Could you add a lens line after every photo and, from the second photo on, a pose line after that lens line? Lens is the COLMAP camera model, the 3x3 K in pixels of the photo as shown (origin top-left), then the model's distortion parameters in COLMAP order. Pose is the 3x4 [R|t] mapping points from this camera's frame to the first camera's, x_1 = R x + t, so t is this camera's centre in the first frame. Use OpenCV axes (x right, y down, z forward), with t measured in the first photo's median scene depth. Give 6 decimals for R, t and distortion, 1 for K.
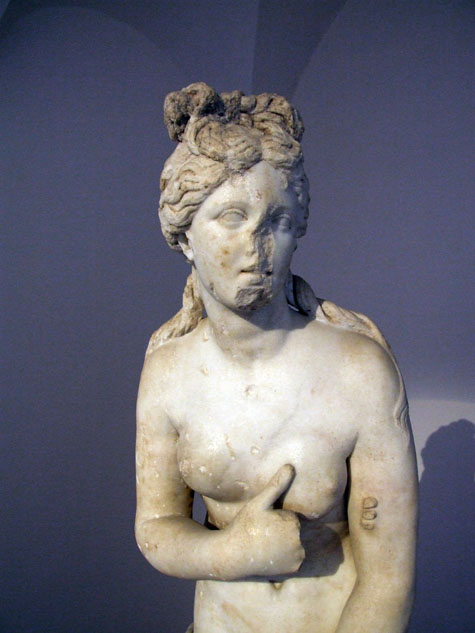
lens RADIAL K [[513.4, 0, 228.1], [0, 513.4, 321.1], [0, 0, 1]] dist [-0.132769, 0.078093]
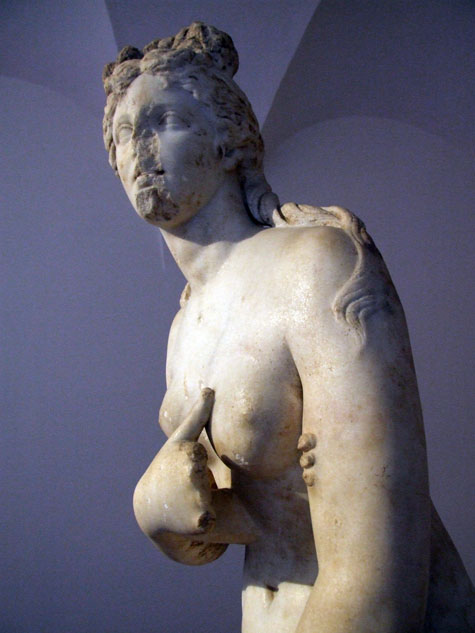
lens RADIAL K [[513.4, 0, 239.9], [0, 513.4, 321.3], [0, 0, 1]] dist [-0.132769, 0.078093]
pose [[0.740967, -0.187012, -0.644976, 0.681438], [0.014440, 0.964656, -0.263115, 0.387382], [0.671386, 0.185646, 0.717479, 0.434236]]
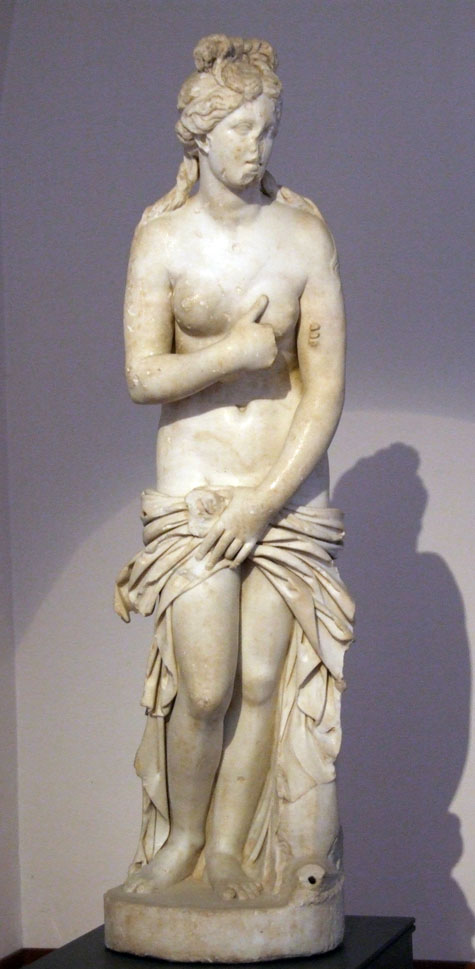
lens RADIAL K [[2042.1, 0, 233.2], [0, 2042.1, 484.5], [0, 0, 1]] dist [0.204786, 0.000000]
pose [[0.943251, -0.002515, 0.332070, -1.934239], [-0.017158, 0.998267, 0.056297, 0.494144], [-0.331636, -0.058799, 0.941573, -4.588803]]
